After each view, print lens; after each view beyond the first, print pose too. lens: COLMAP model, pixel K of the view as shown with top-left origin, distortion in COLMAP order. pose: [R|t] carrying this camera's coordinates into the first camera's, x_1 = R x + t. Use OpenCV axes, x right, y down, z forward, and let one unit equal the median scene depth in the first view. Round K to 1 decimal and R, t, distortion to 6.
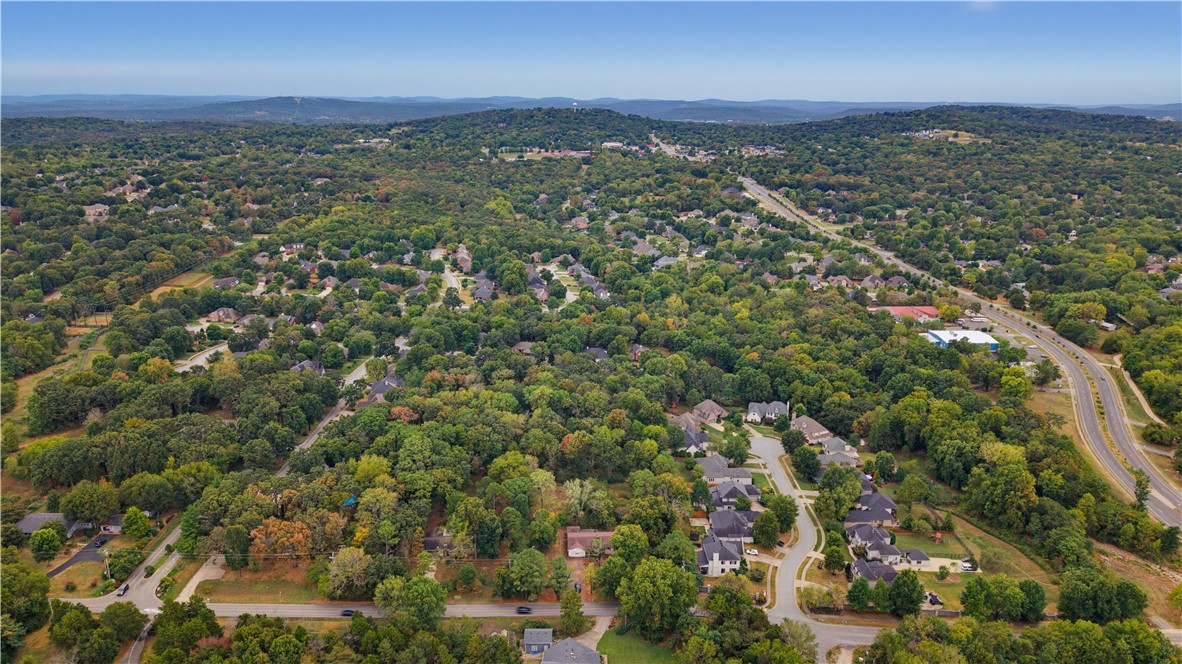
lens RADIAL K [[775.0, 0, 600.2], [0, 775.0, 329.2], [0, 0, 1]] dist [0.028782, -0.032334]
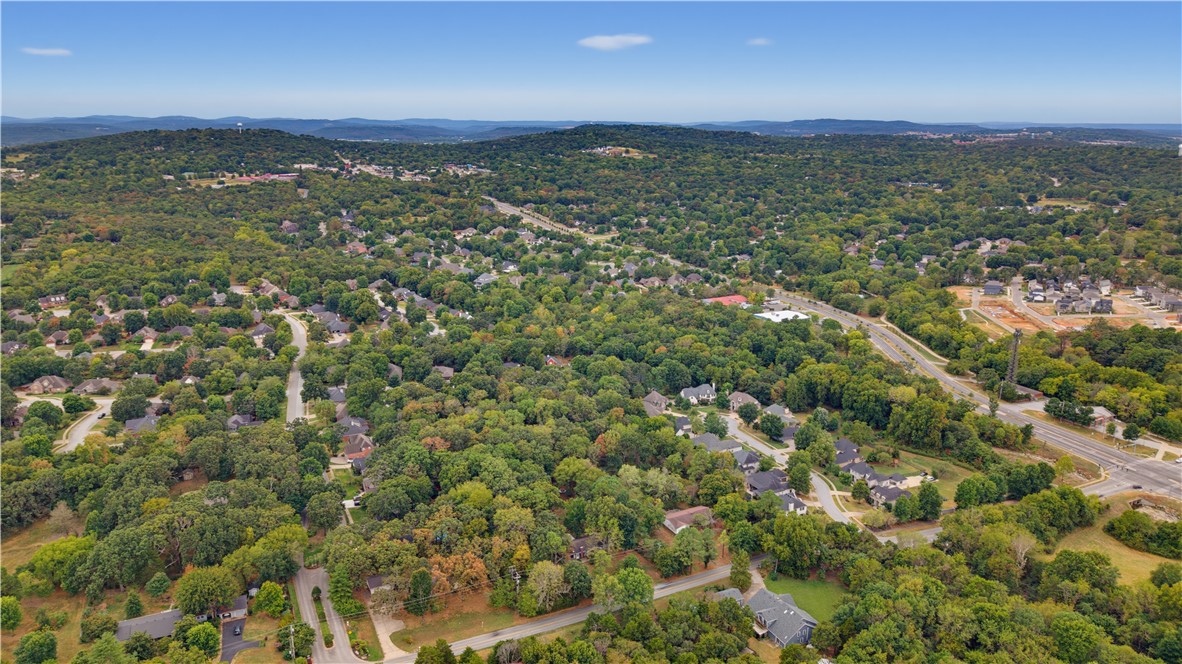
lens RADIAL K [[775.0, 0, 595.4], [0, 775.0, 332.3], [0, 0, 1]] dist [0.028782, -0.032334]
pose [[0.908606, -0.113954, 0.401808, -0.217952], [0.121482, 0.992570, 0.006789, -0.006409], [-0.399596, 0.042644, 0.915699, 0.006644]]
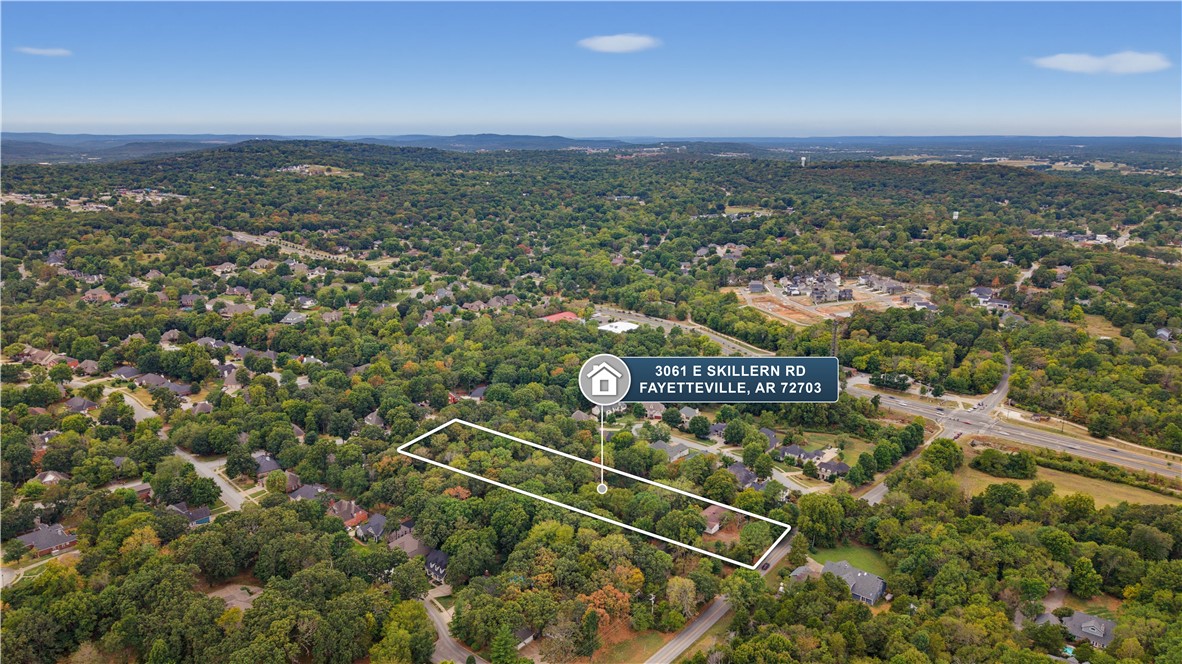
lens RADIAL K [[775.0, 0, 594.1], [0, 775.0, 340.5], [0, 0, 1]] dist [0.028782, -0.032334]
pose [[0.663993, -0.195591, 0.721704, -0.386130], [0.213559, 0.974585, 0.067643, -0.050035], [-0.716593, 0.109212, 0.688888, 0.099480]]
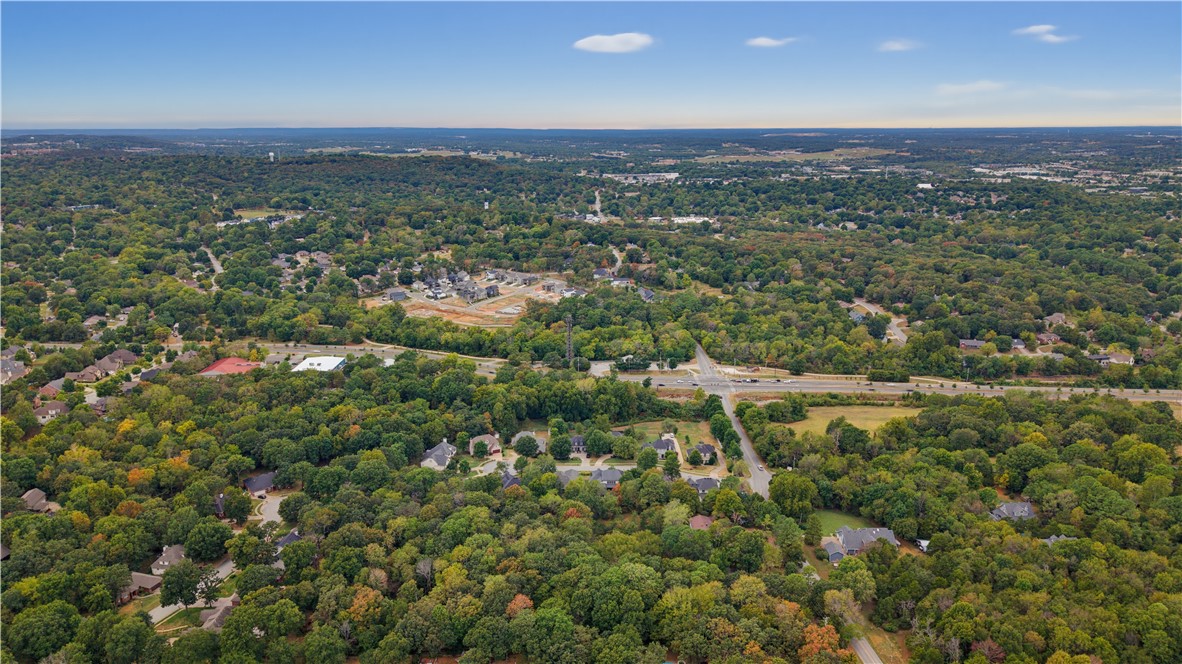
lens RADIAL K [[775.0, 0, 593.9], [0, 775.0, 329.2], [0, 0, 1]] dist [0.028782, -0.032334]
pose [[0.017942, -0.257173, 0.966199, -0.447695], [0.283382, 0.928036, 0.241753, -0.148620], [-0.958839, 0.269465, 0.089529, 0.388111]]
